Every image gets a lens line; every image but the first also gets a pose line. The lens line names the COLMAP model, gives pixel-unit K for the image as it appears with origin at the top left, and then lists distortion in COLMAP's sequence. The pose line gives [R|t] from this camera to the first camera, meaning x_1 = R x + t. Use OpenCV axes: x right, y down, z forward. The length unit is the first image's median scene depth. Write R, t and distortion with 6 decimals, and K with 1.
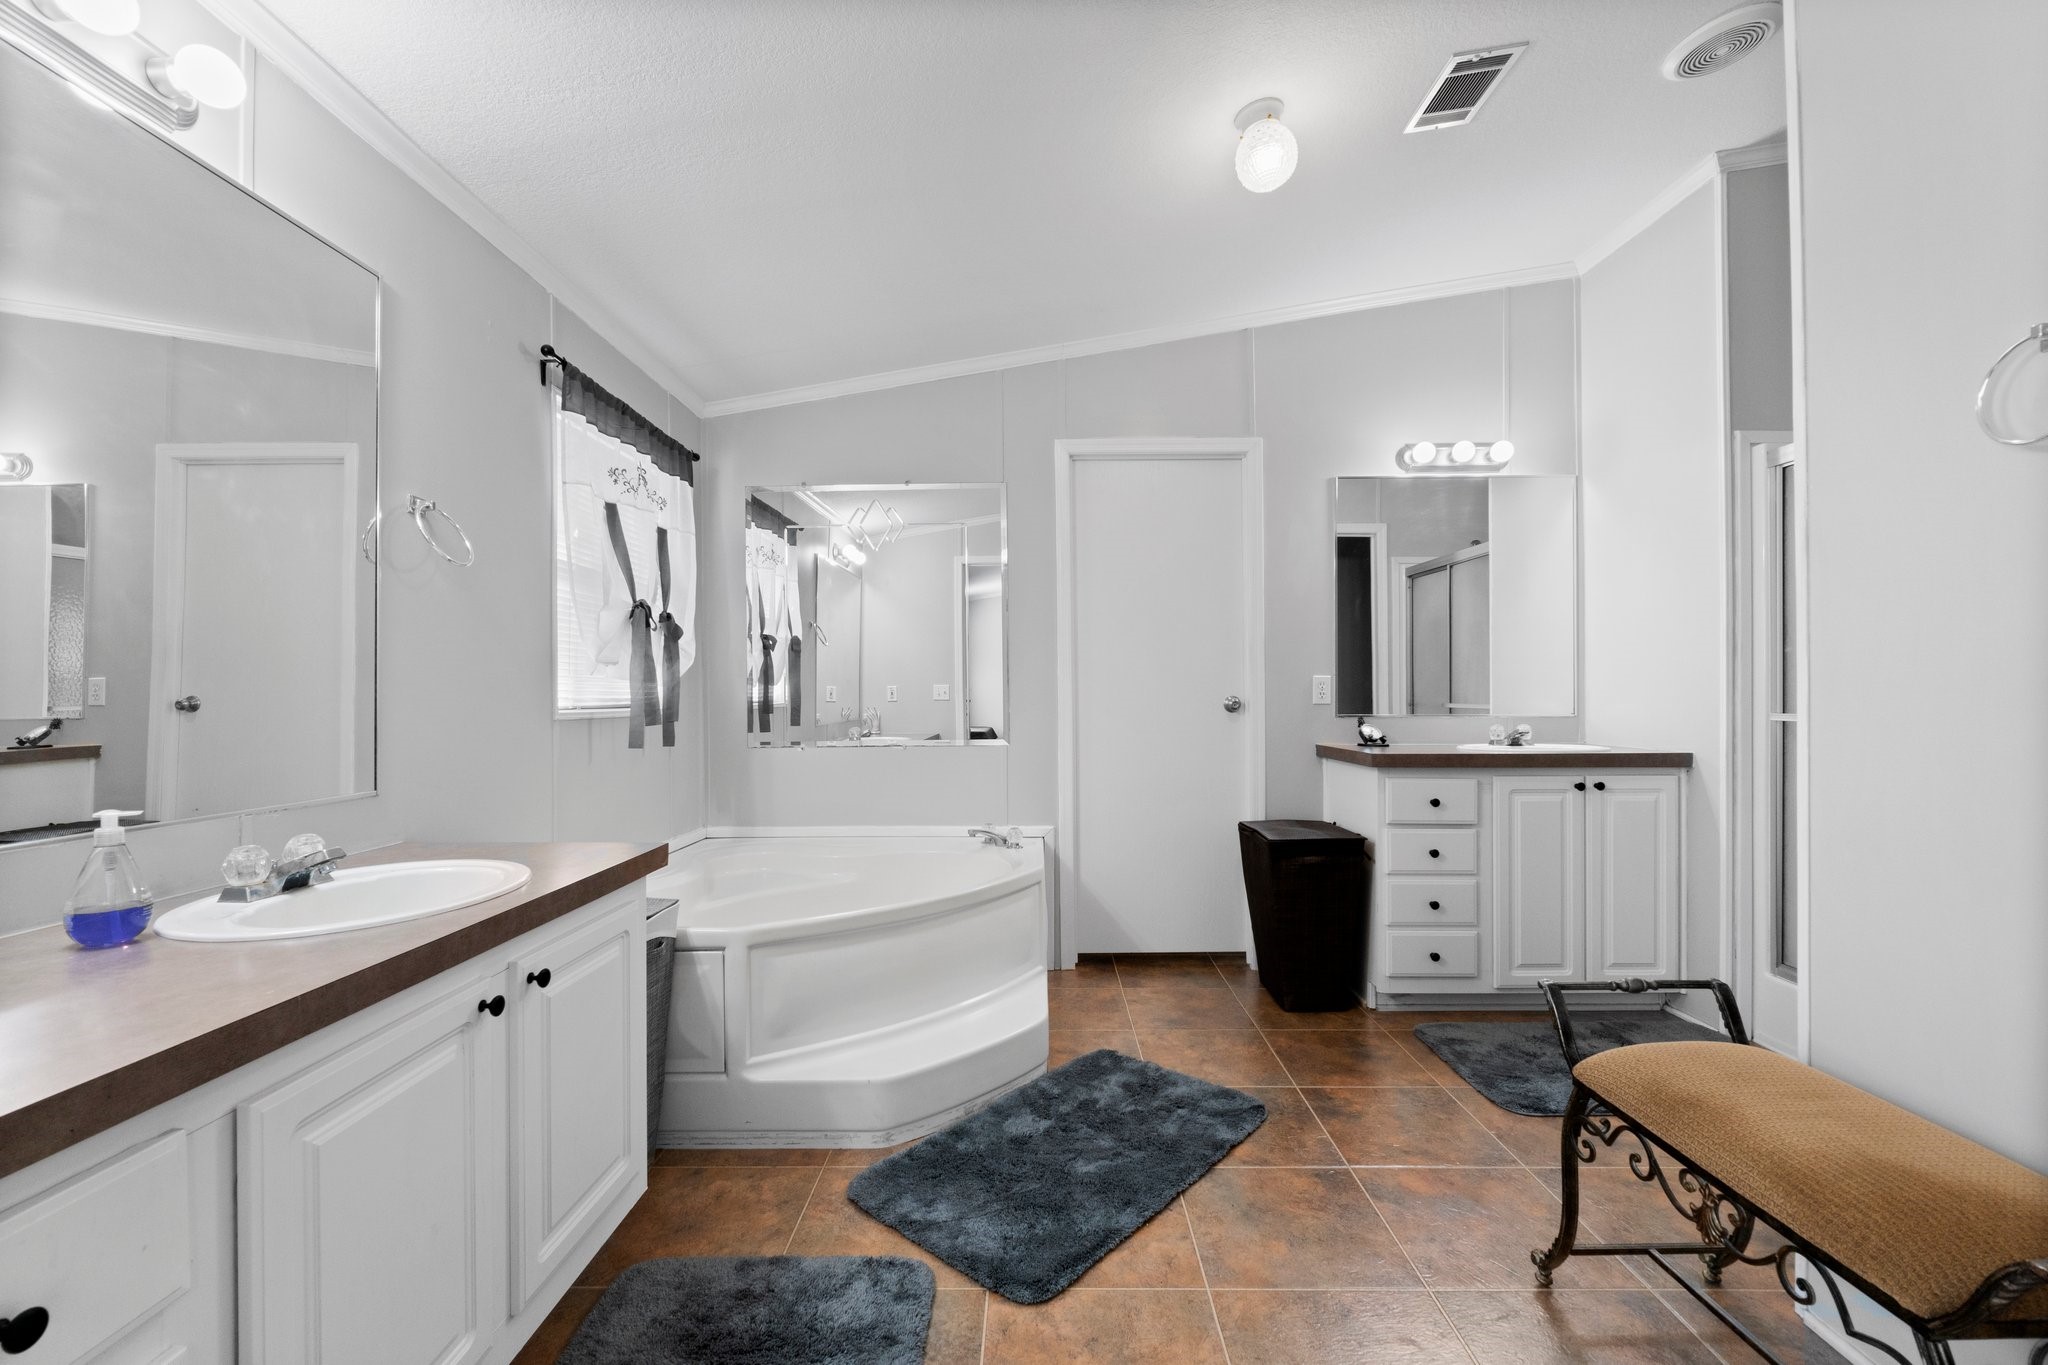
lens RADIAL K [[858.5, 0, 1030.0], [0, 858.5, 687.4], [0, 0, 1]] dist [-0.006071, 0.000180]
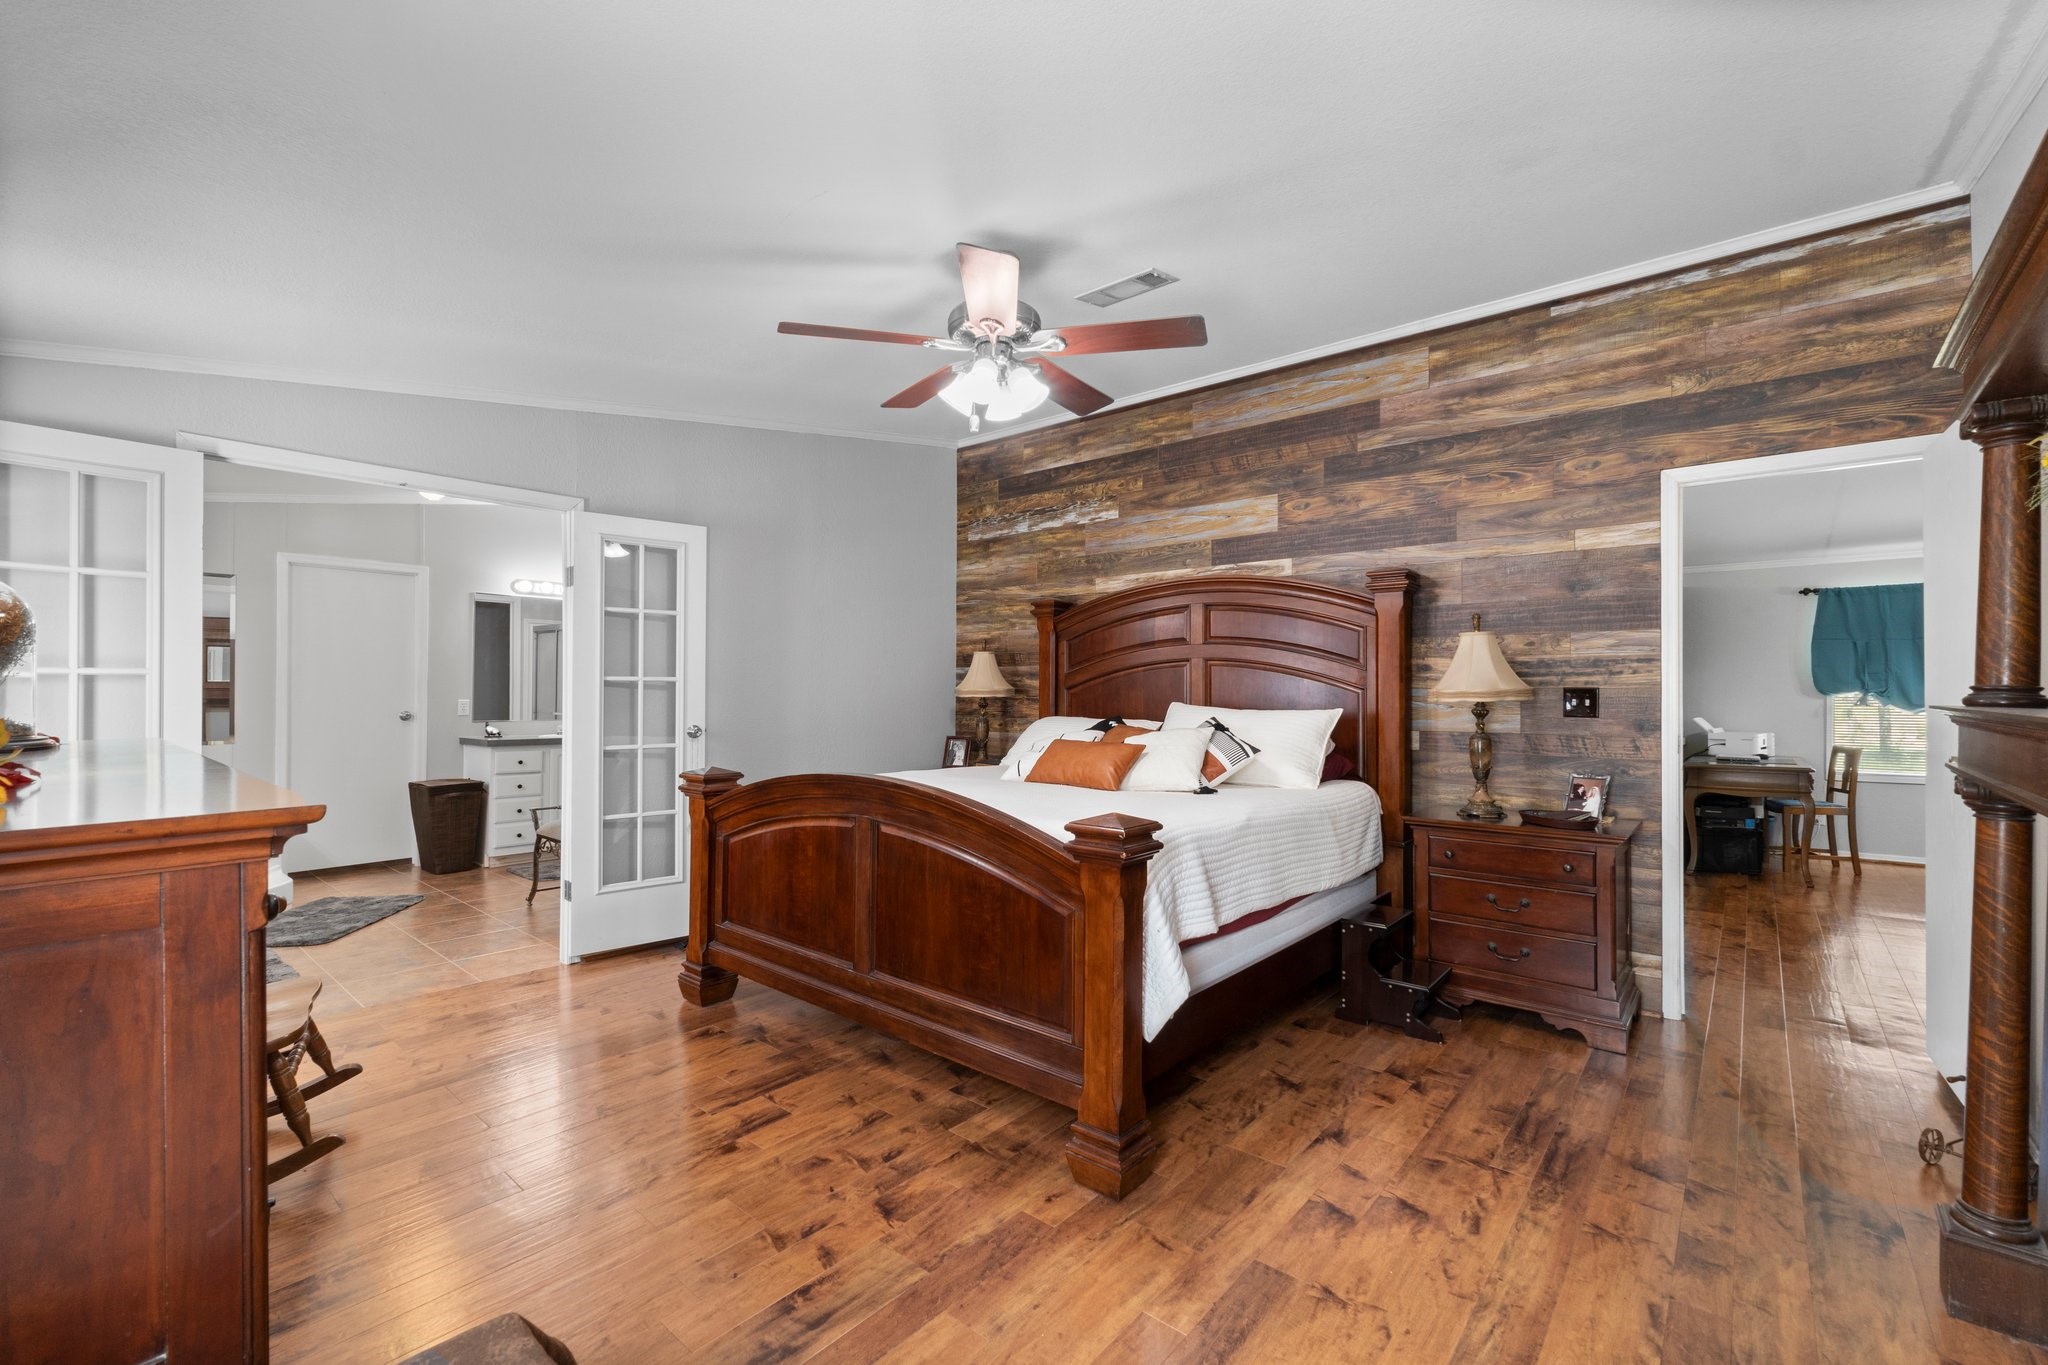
lens RADIAL K [[858.5, 0, 1019.4], [0, 858.5, 689.8], [0, 0, 1]] dist [-0.006071, 0.000180]
pose [[0.645350, 0.012430, 0.763786, -0.292293], [-0.015004, 0.999881, -0.003595, -0.046689], [-0.763740, -0.009139, 0.645459, -1.089536]]
